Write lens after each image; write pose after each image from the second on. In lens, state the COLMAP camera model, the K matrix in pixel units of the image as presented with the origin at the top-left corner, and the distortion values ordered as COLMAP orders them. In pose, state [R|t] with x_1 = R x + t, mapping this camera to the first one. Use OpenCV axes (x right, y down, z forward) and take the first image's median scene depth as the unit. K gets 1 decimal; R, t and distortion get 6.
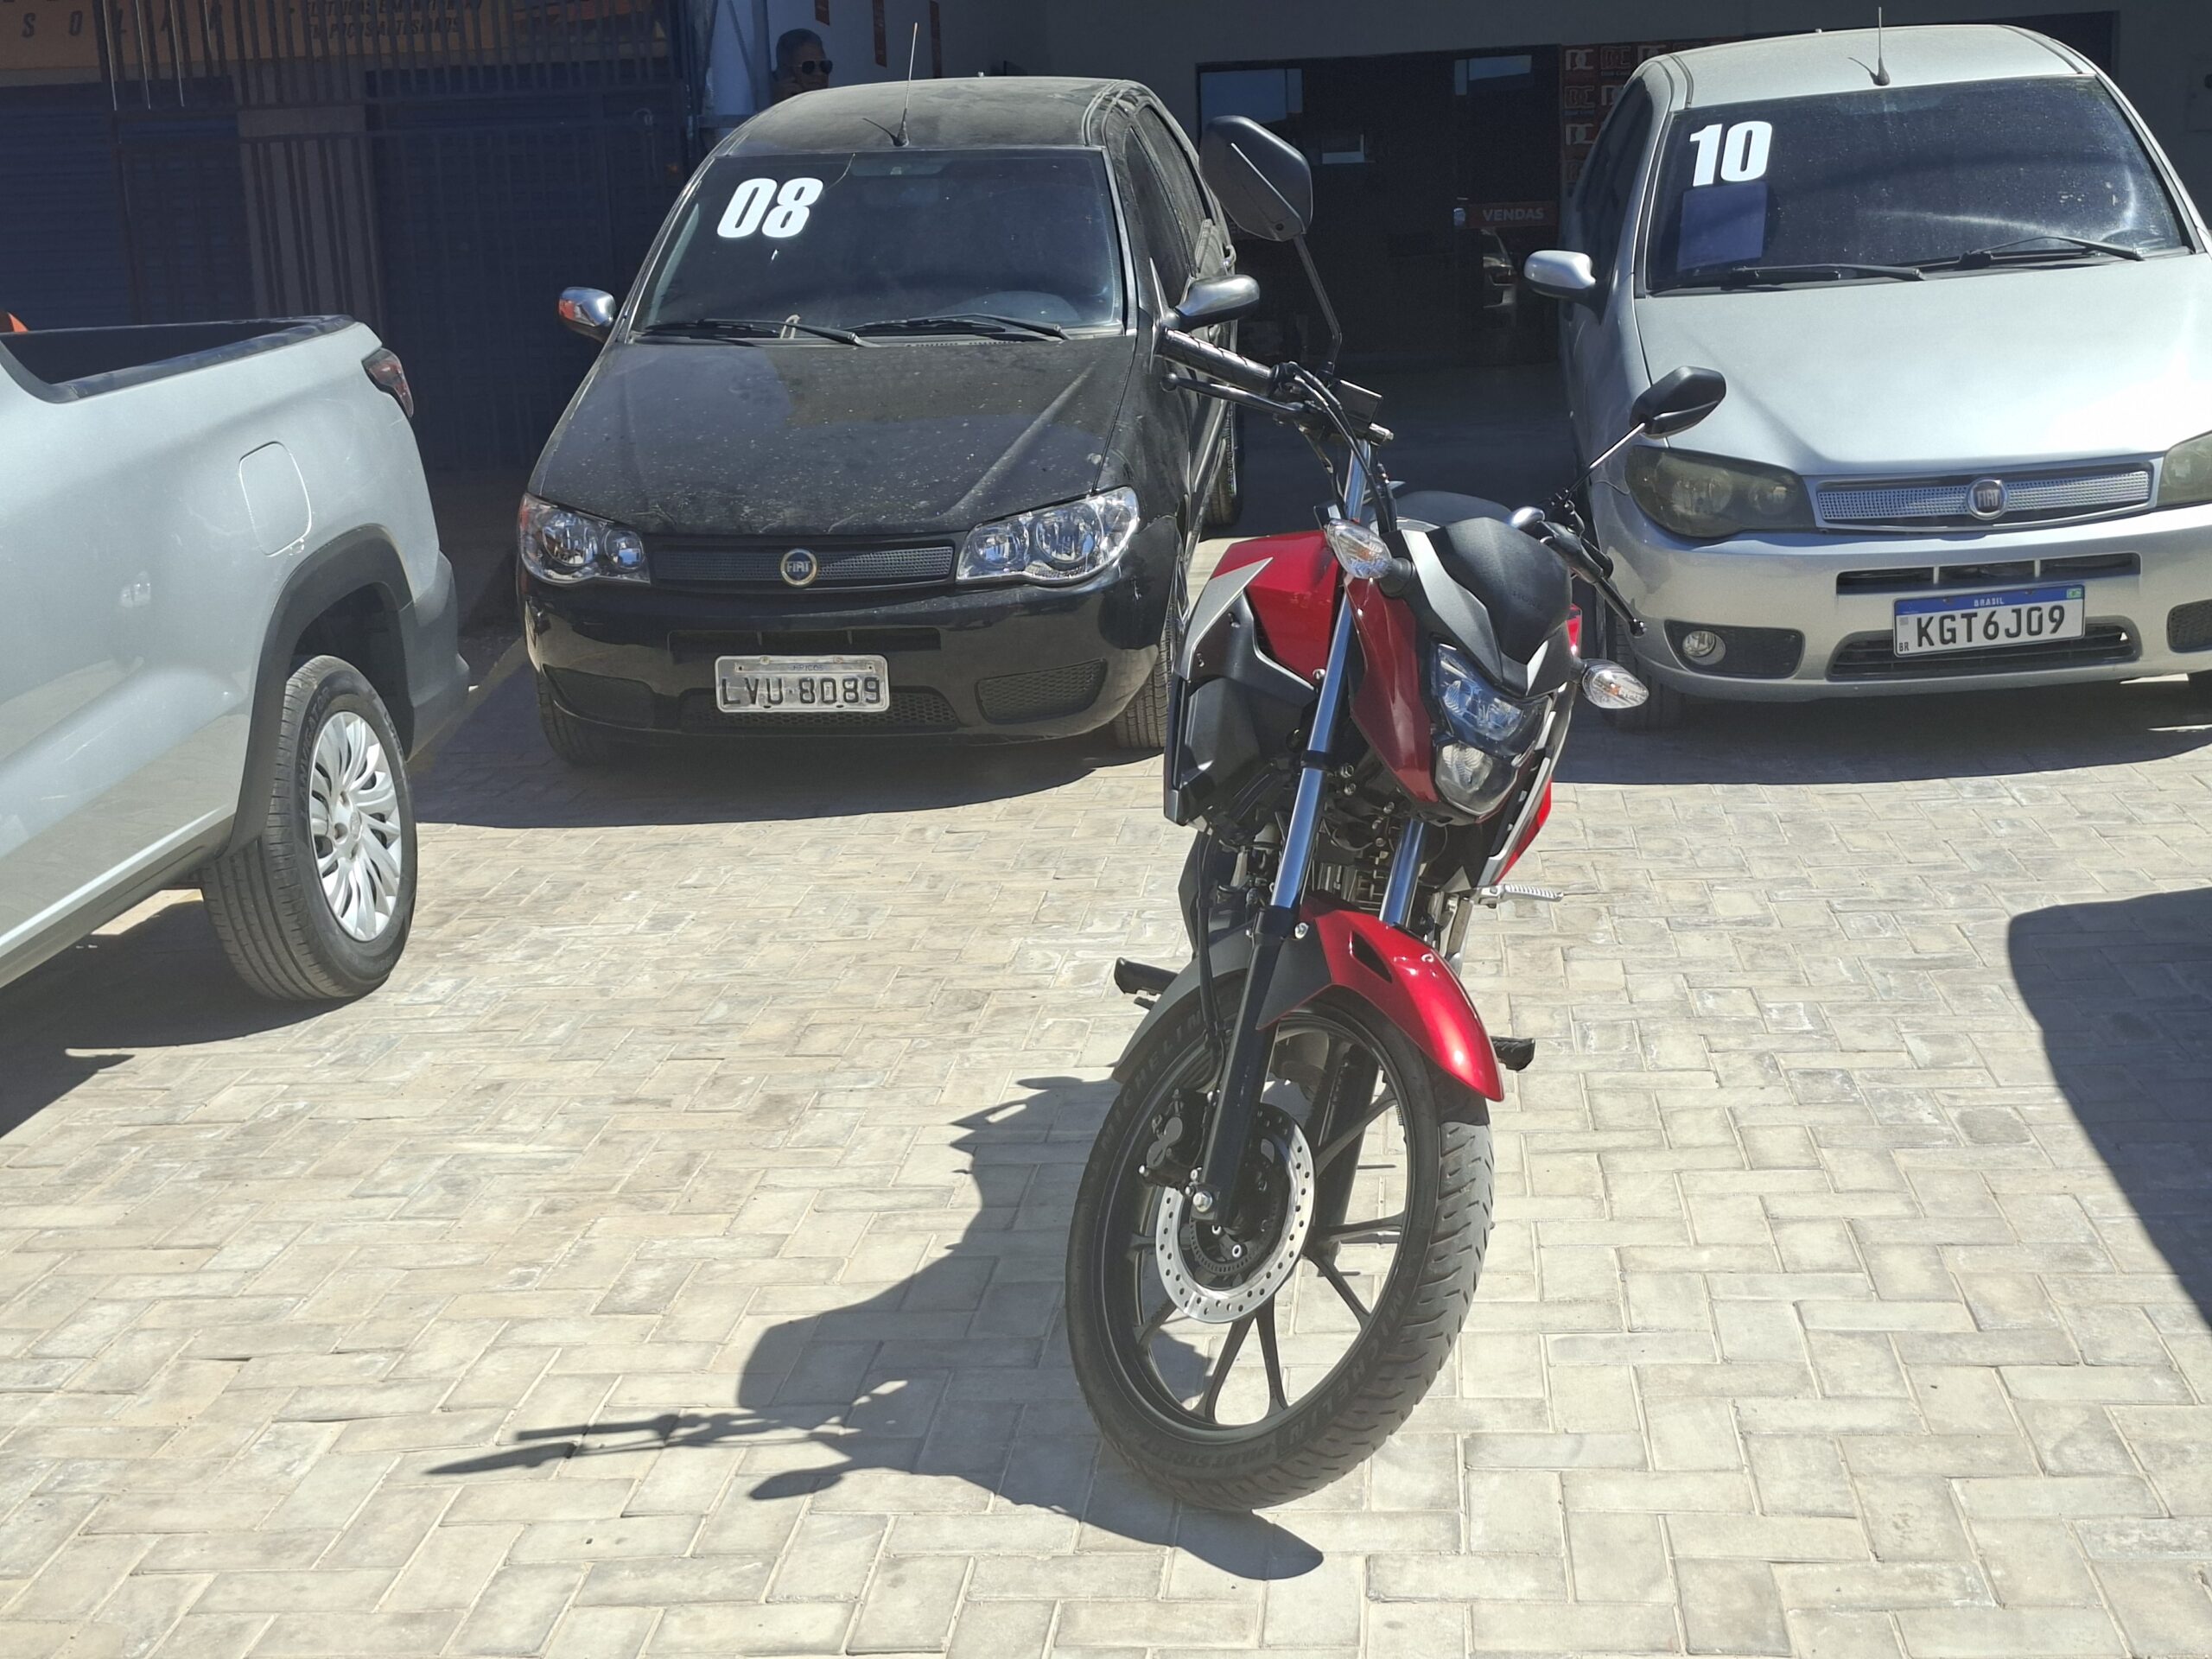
lens RADIAL K [[3071.0, 0, 1106.0], [0, 3071.0, 829.5], [0, 0, 1]] dist [0.217013, -0.571455]
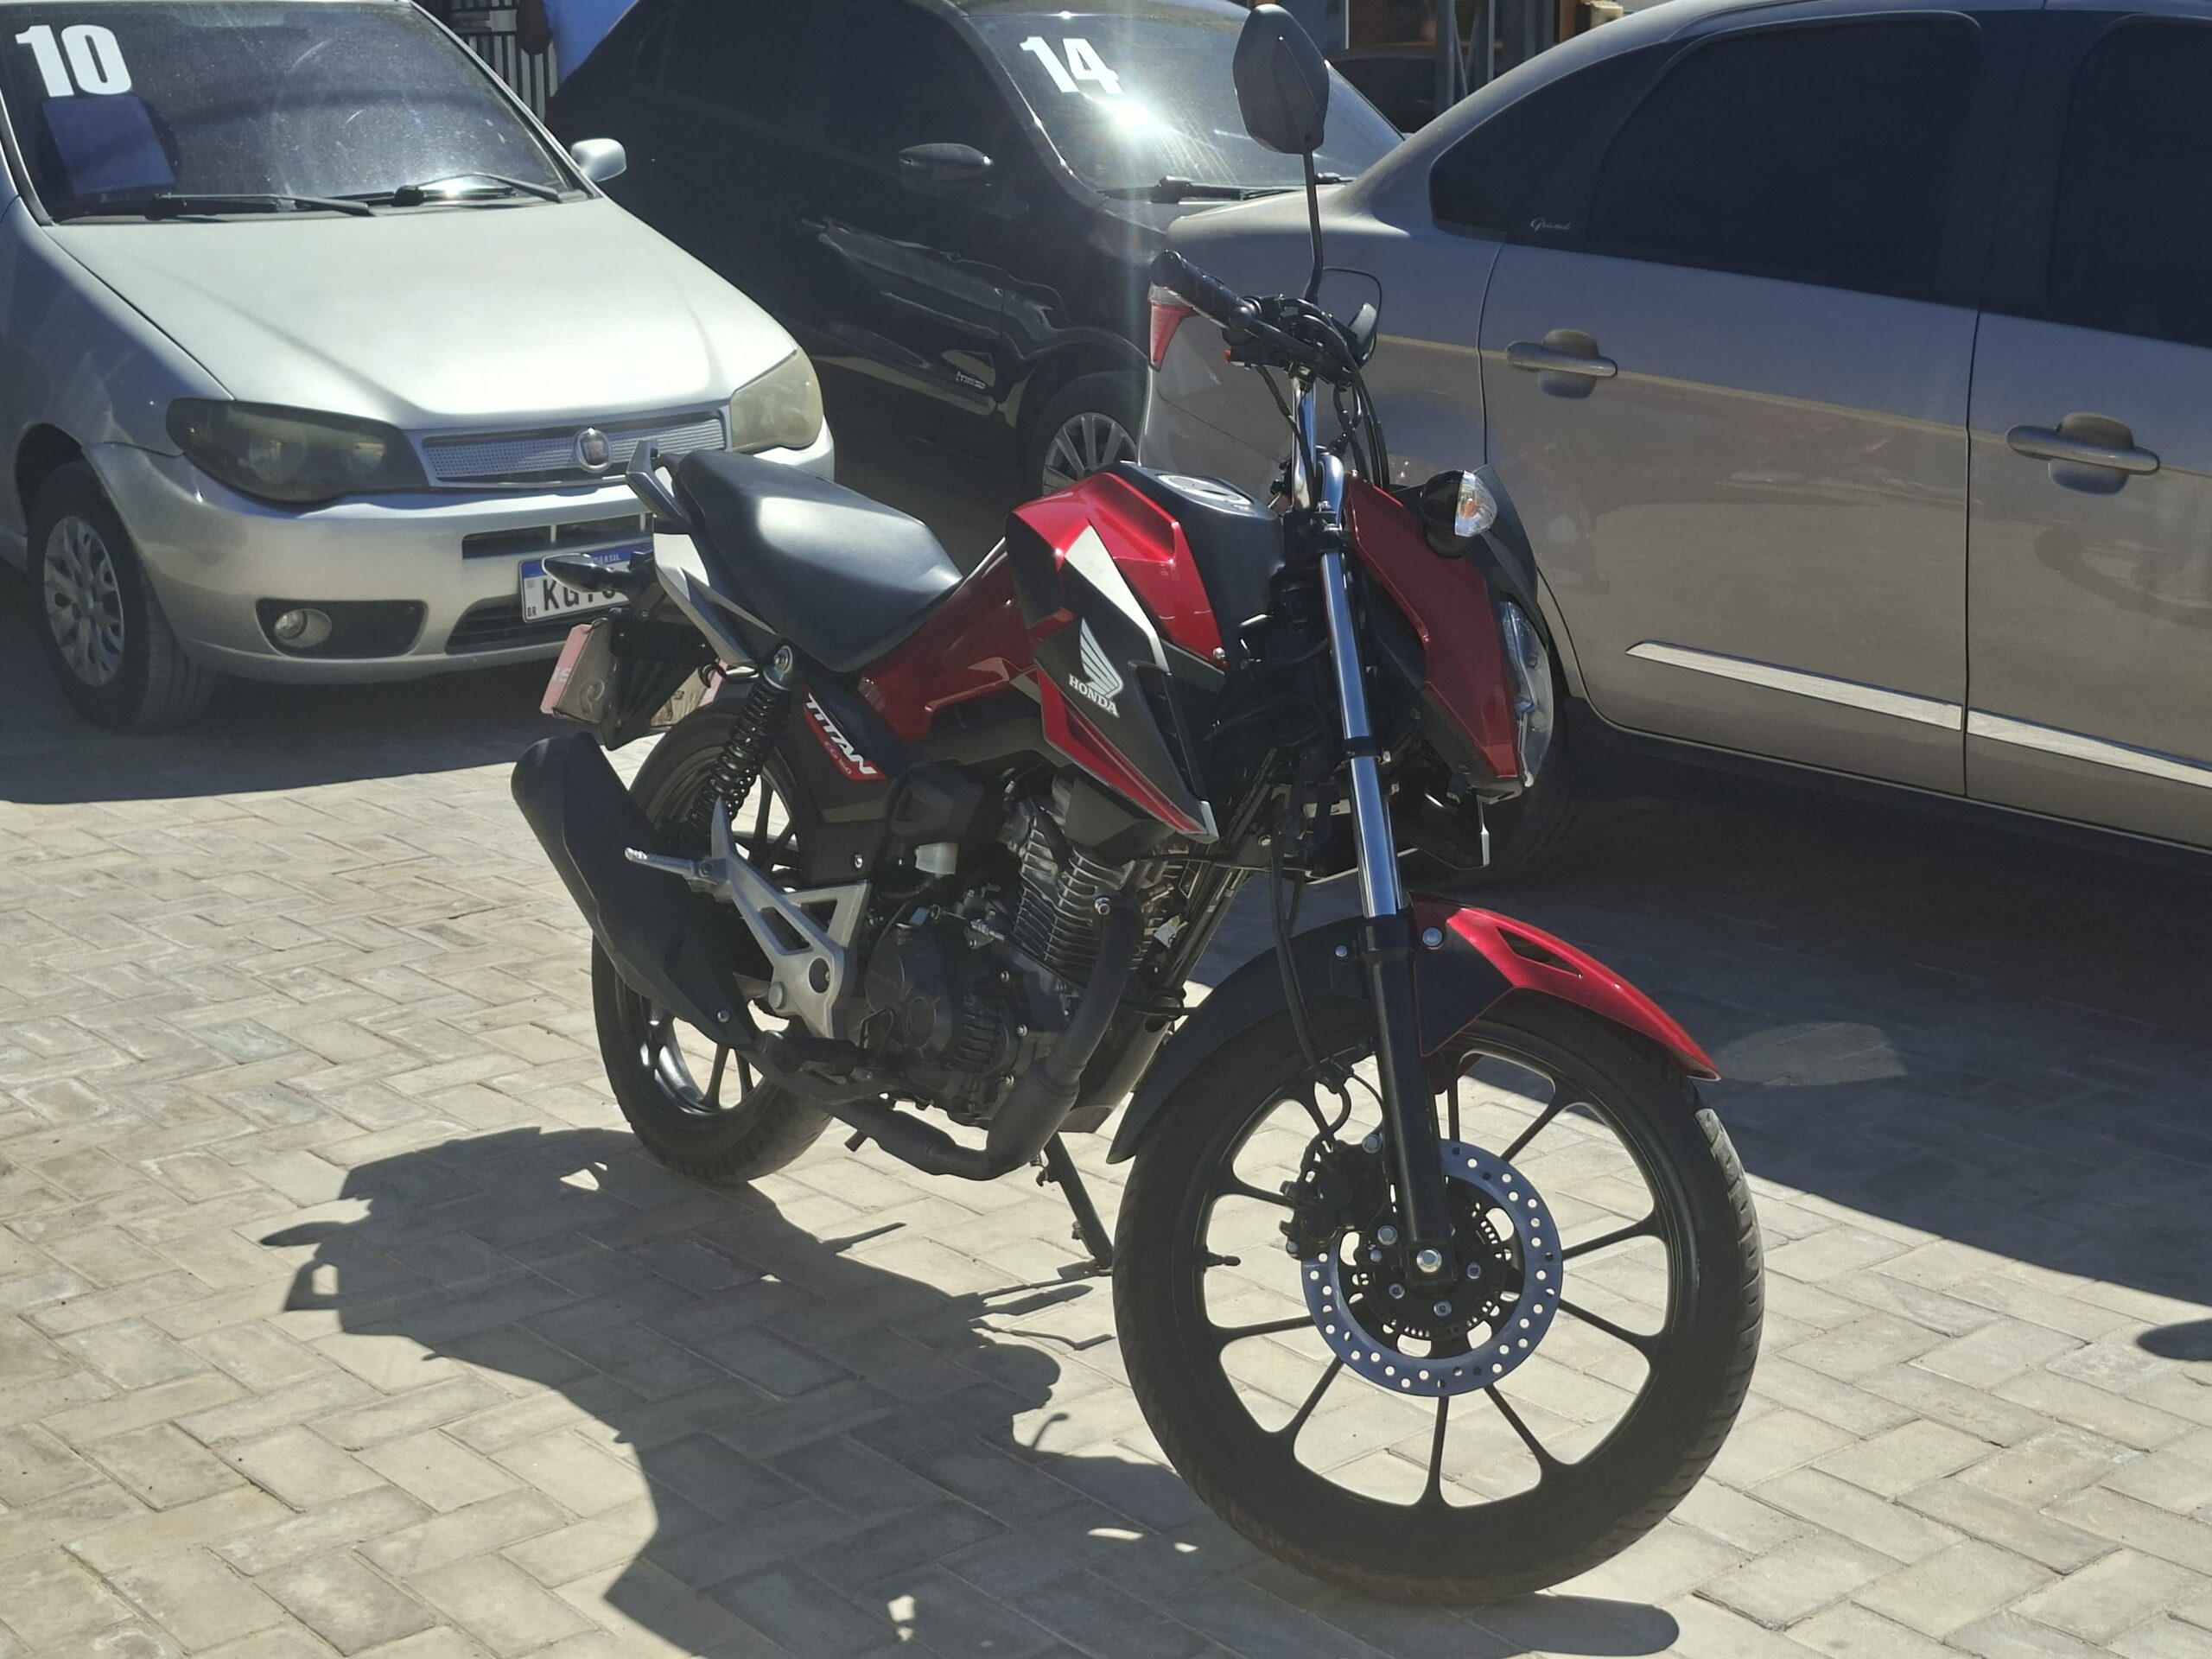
lens RADIAL K [[3142.6, 0, 1178.9], [0, 3142.6, 835.8], [0, 0, 1]] dist [0.200054, -0.505658]
pose [[0.680247, -0.123020, 0.722585, -0.458987], [0.112977, 0.991632, 0.062469, -0.044006], [-0.724224, 0.039141, 0.688453, 0.308612]]
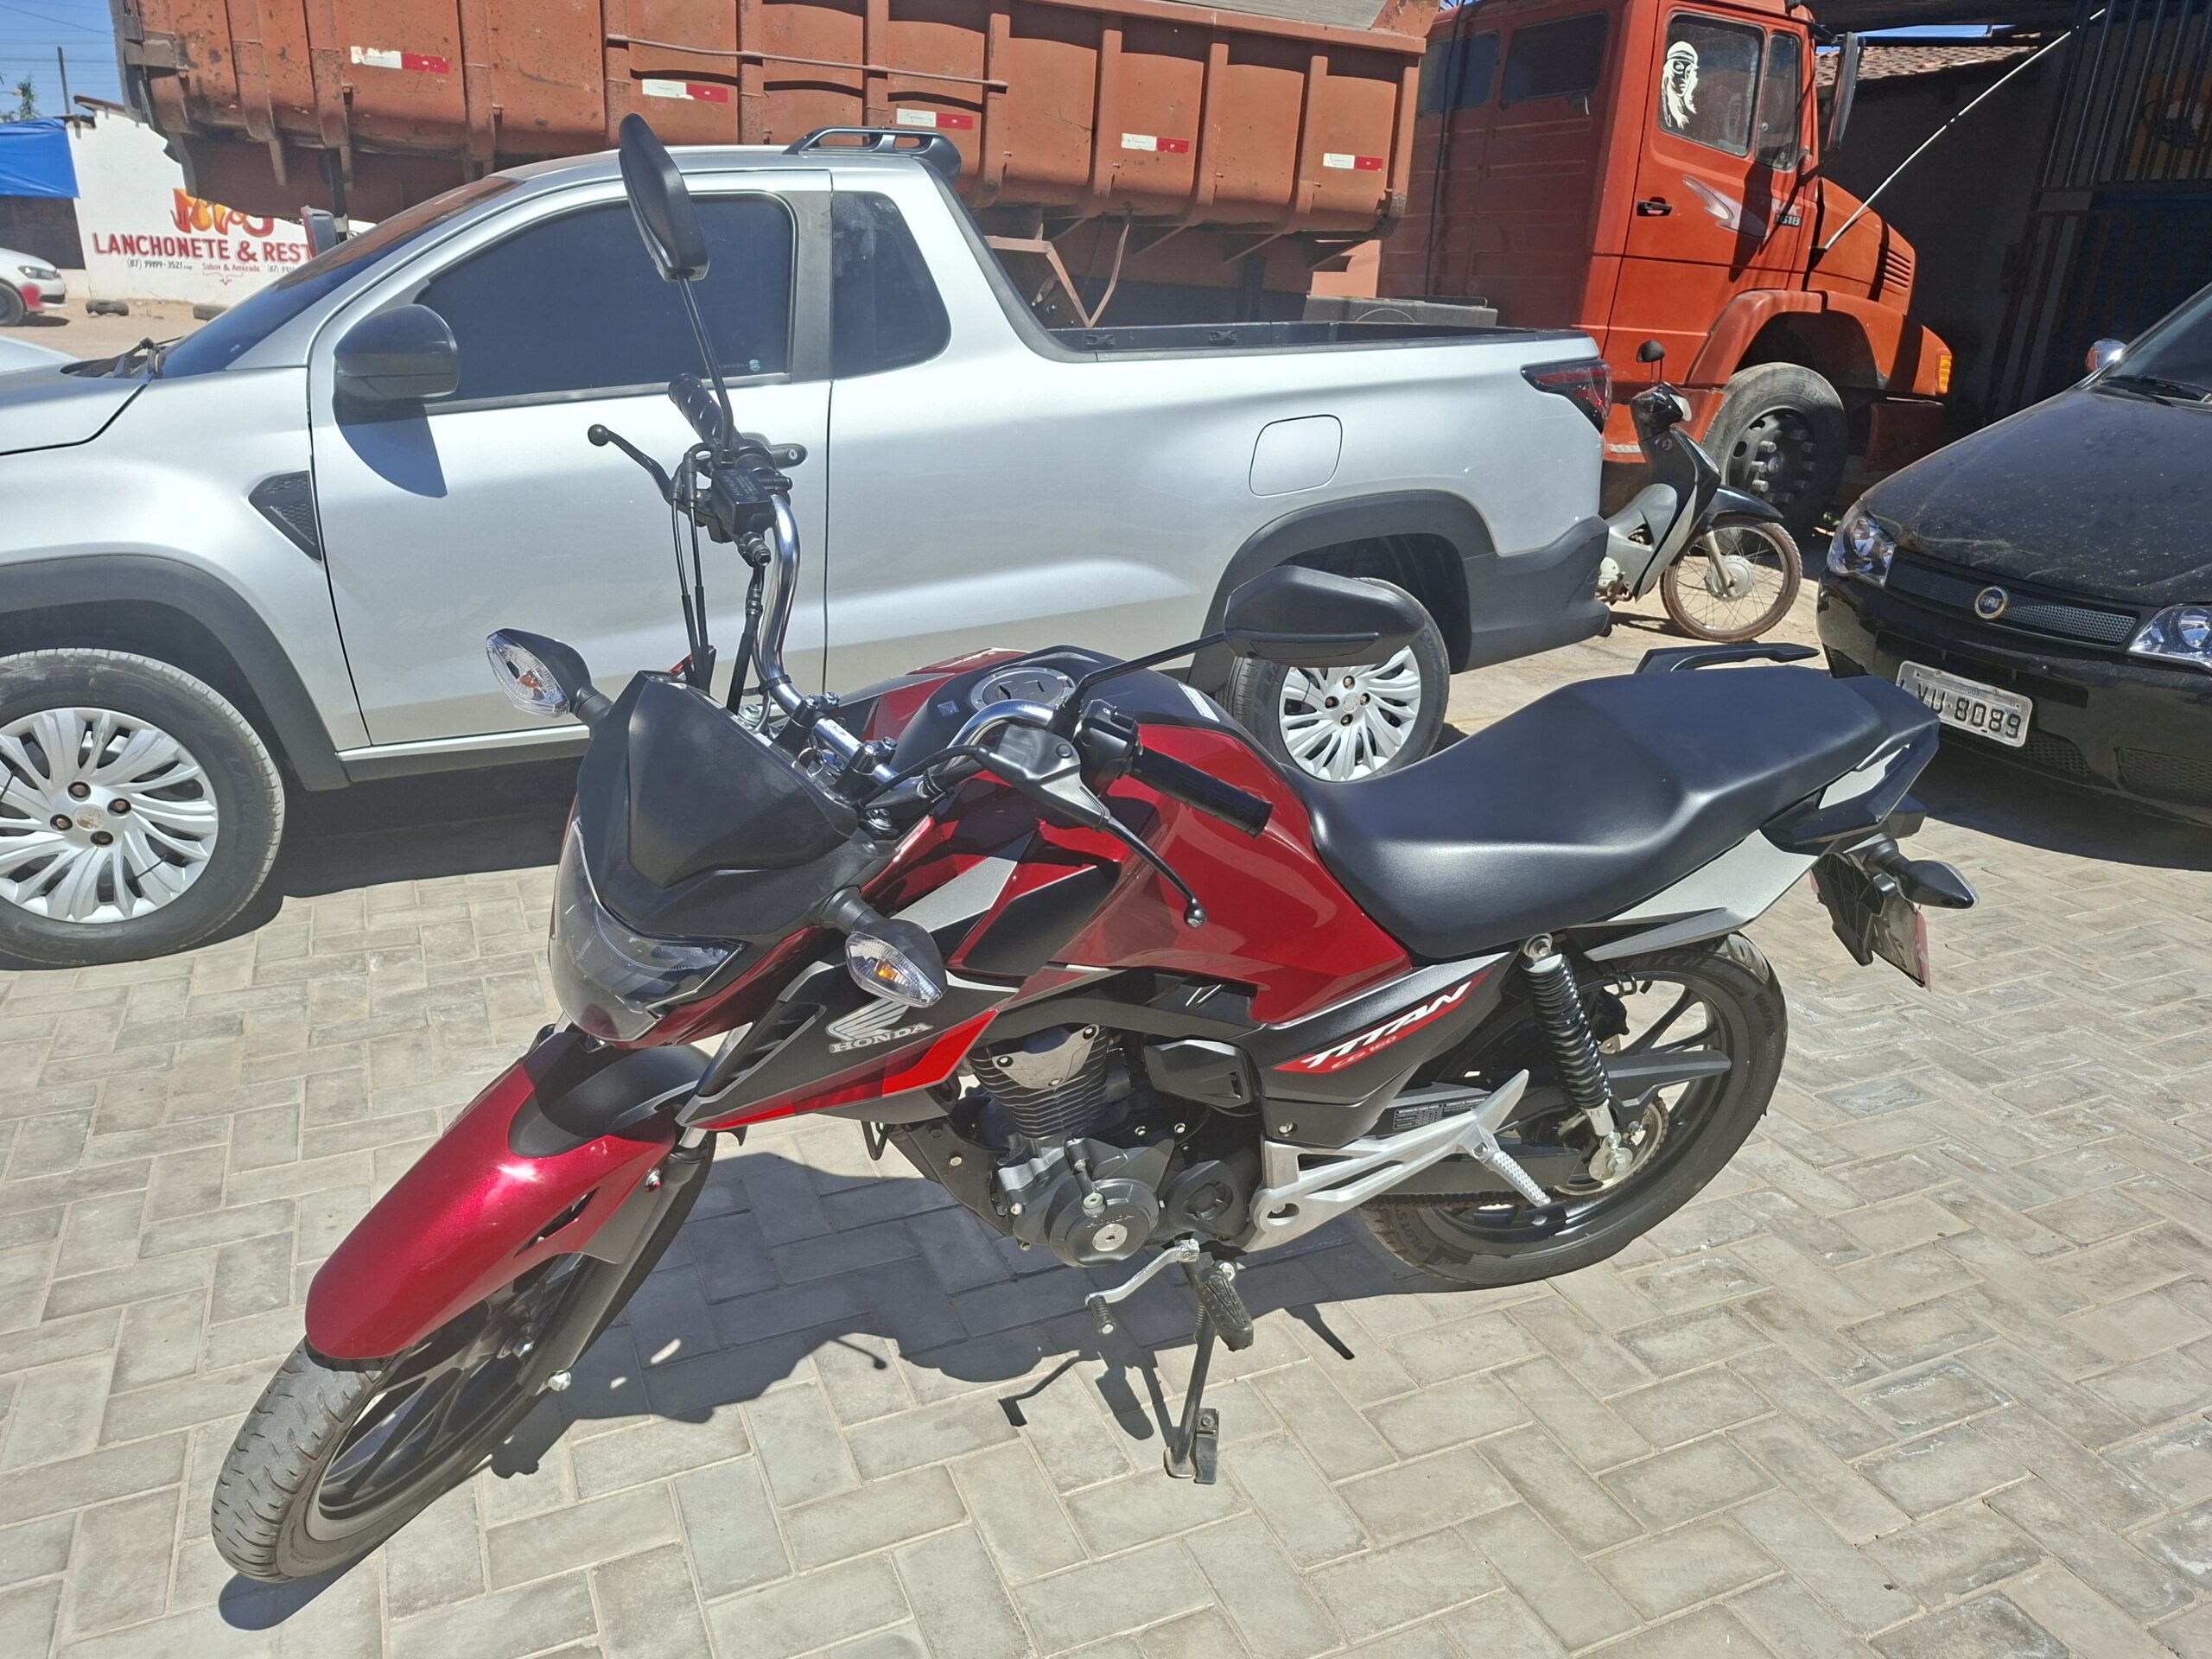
lens RADIAL K [[1562.9, 0, 1102.2], [0, 1562.9, 838.1], [0, 0, 1]] dist [0.084013, -0.099481]
pose [[0.494210, 0.357835, -0.792282, 0.354966], [-0.228275, 0.932793, 0.278903, -0.142432], [0.838837, 0.043022, 0.542680, 0.640368]]
